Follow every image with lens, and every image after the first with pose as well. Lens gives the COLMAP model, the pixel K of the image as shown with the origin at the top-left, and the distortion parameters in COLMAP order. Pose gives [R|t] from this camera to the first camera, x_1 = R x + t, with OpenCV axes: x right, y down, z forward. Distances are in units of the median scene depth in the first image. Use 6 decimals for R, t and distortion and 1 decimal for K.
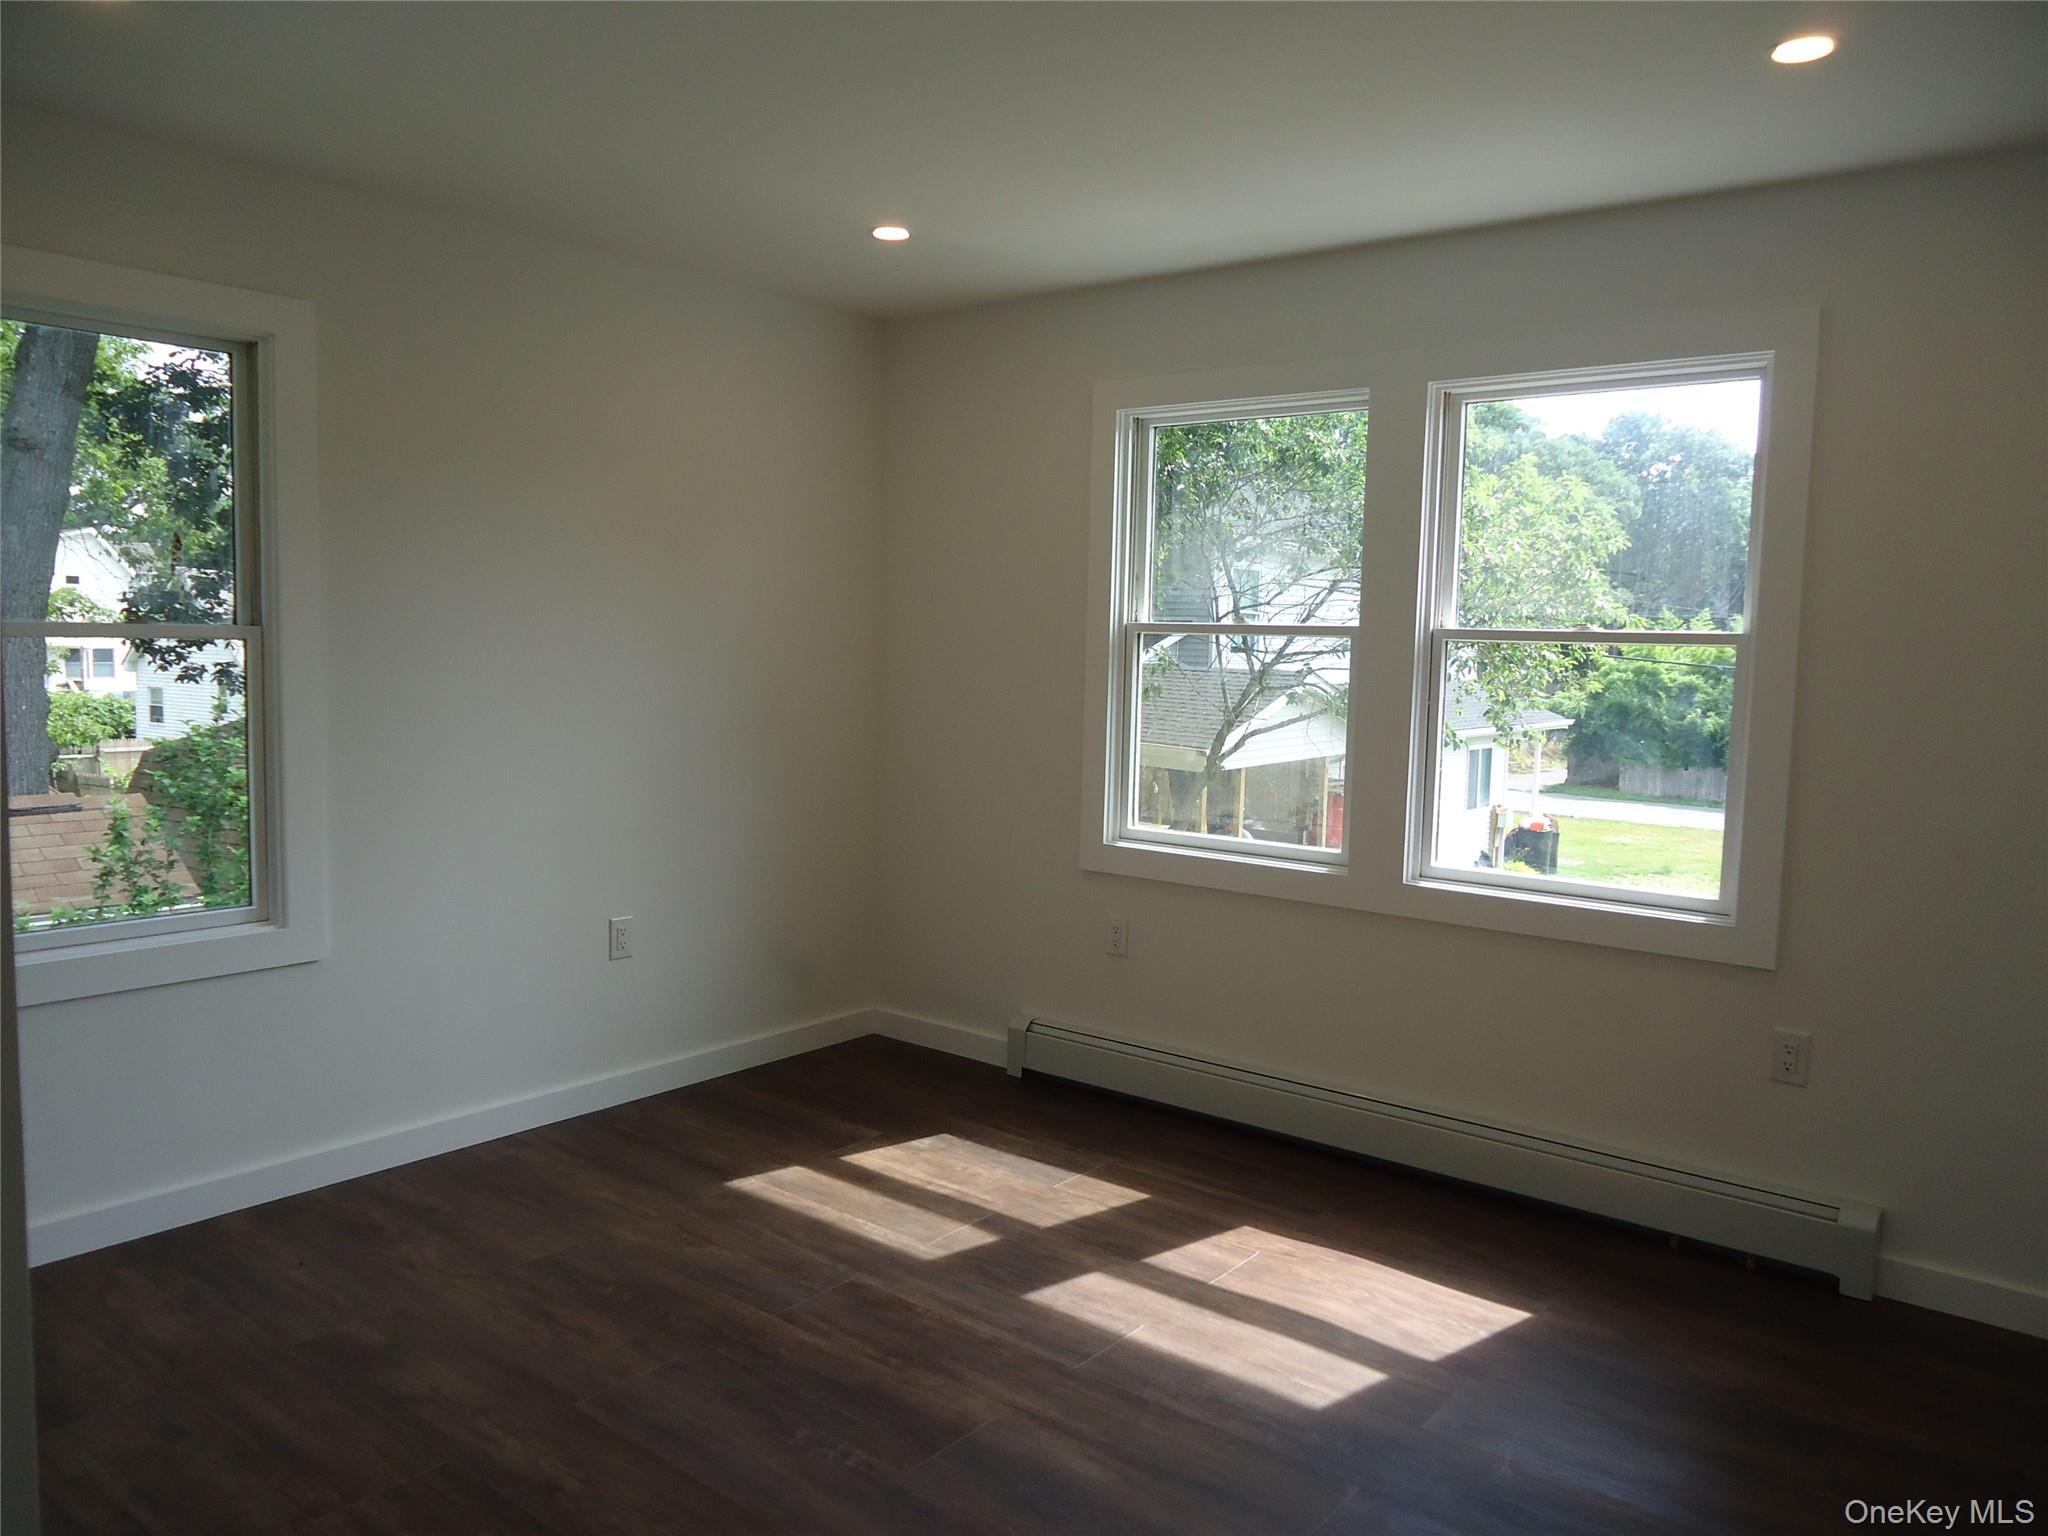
lens RADIAL K [[1629.8, 0, 1024.0], [0, 1629.8, 768.0], [0, 0, 1]] dist [-0.003742, -0.000814]
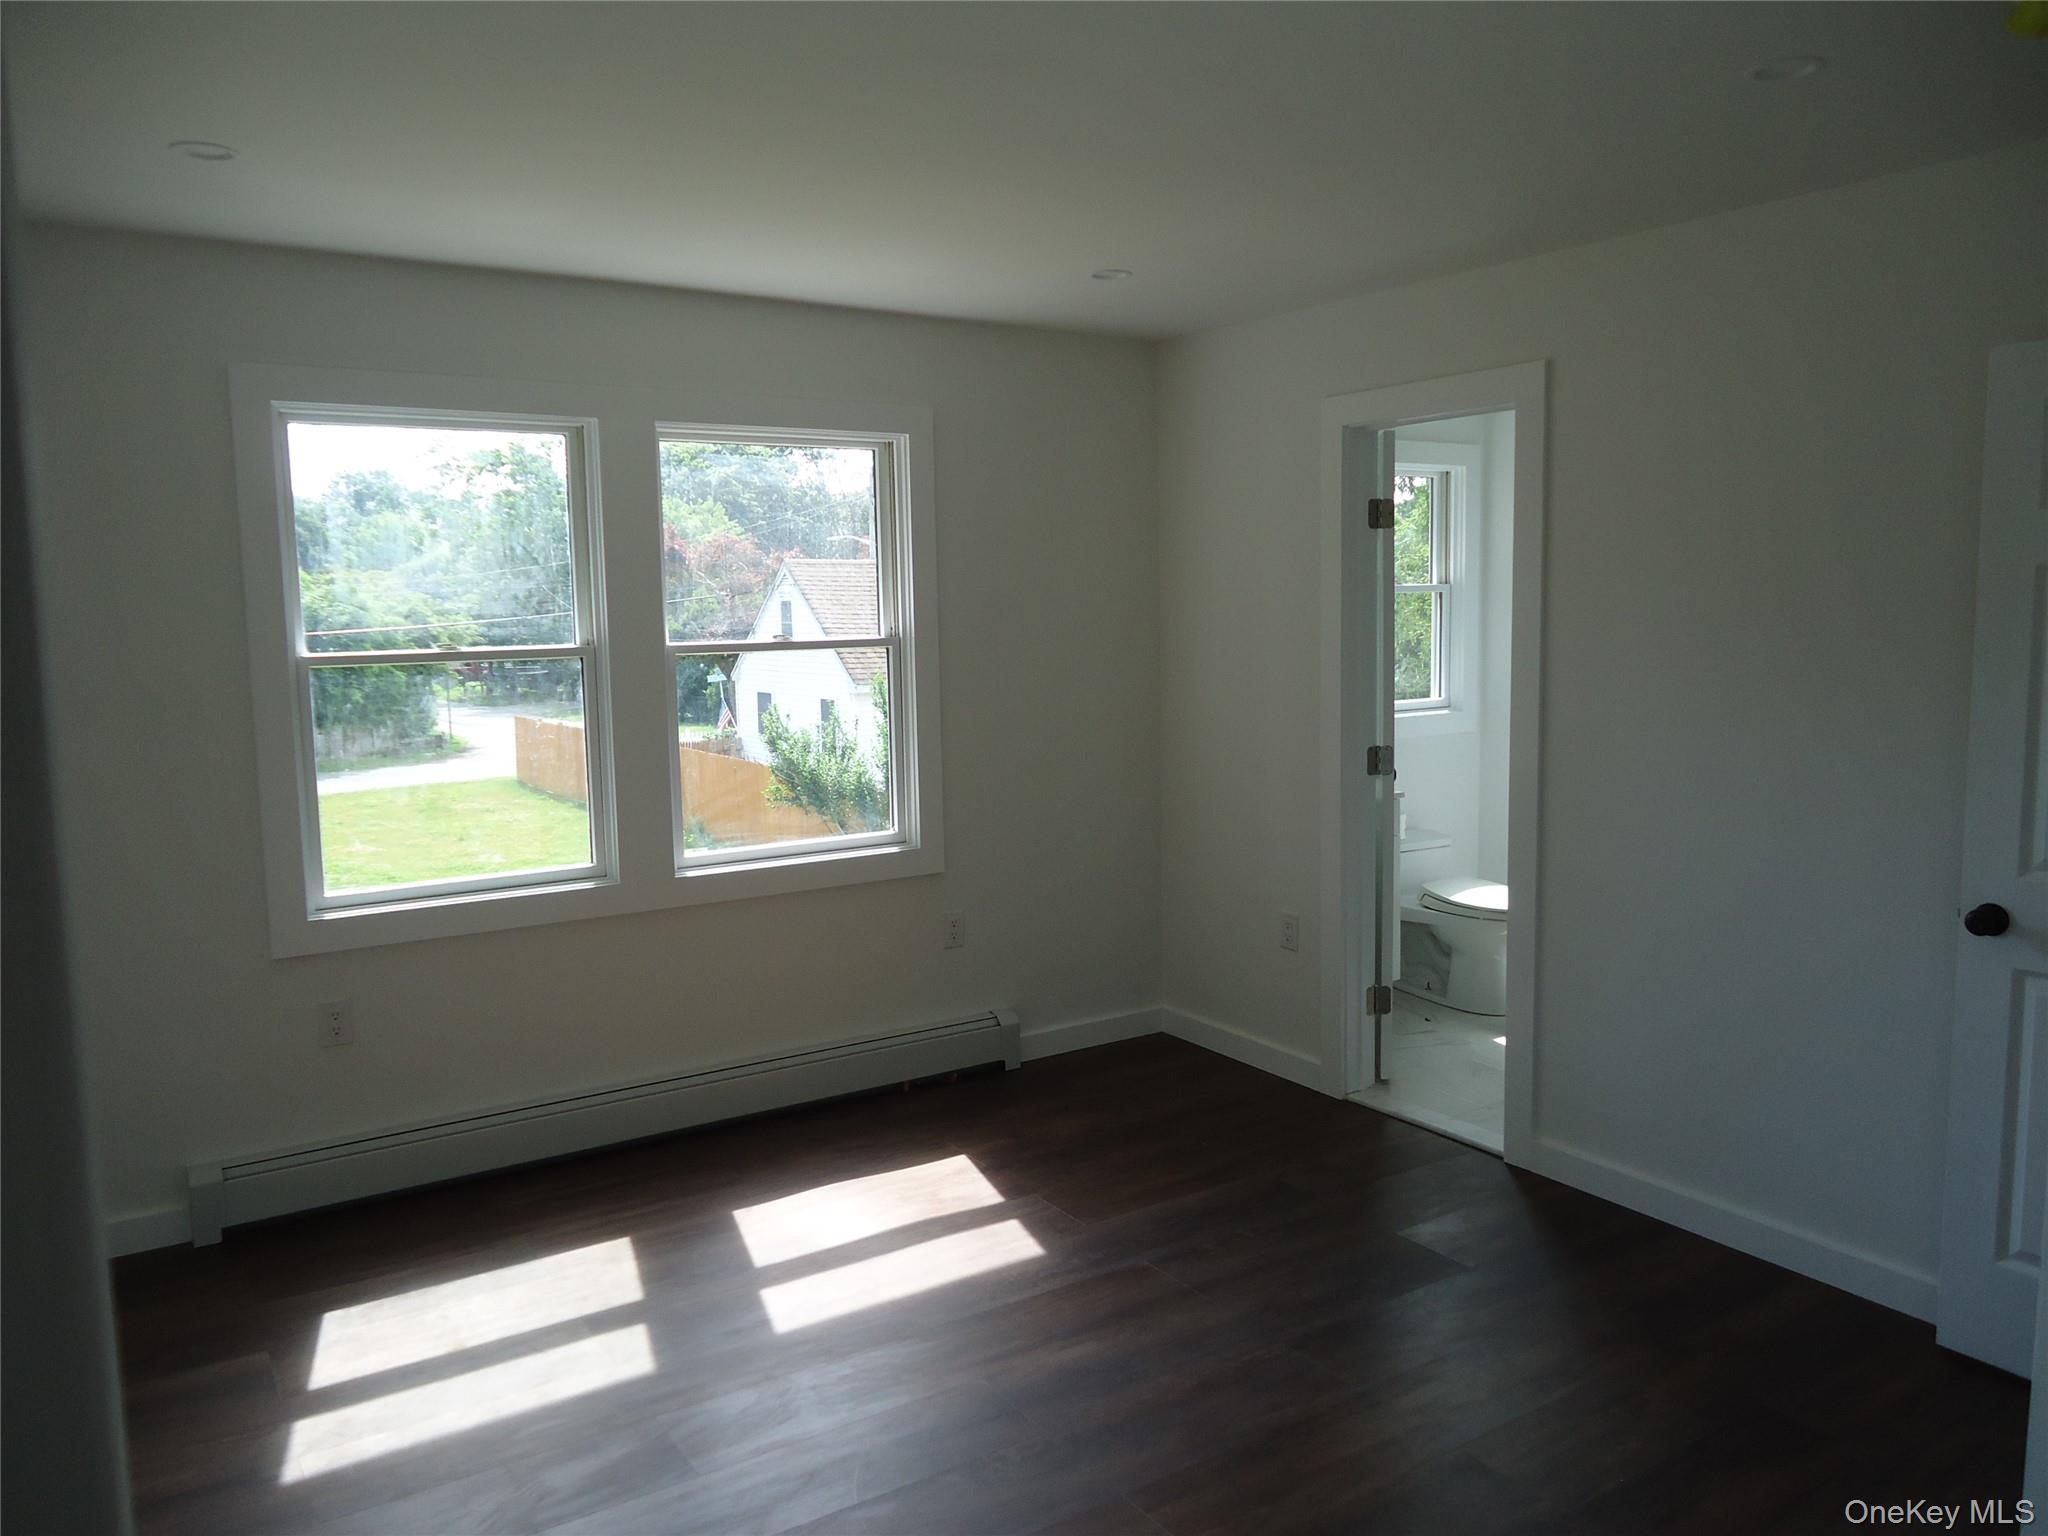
lens RADIAL K [[1471.6, 0, 1035.5], [0, 1471.6, 765.1], [0, 0, 1]] dist [-0.022239, 0.003861]
pose [[0.274695, -0.124168, 0.953480, -0.674633], [0.117770, 0.988506, 0.094800, -0.076073], [-0.954292, 0.086250, 0.286161, 0.490135]]
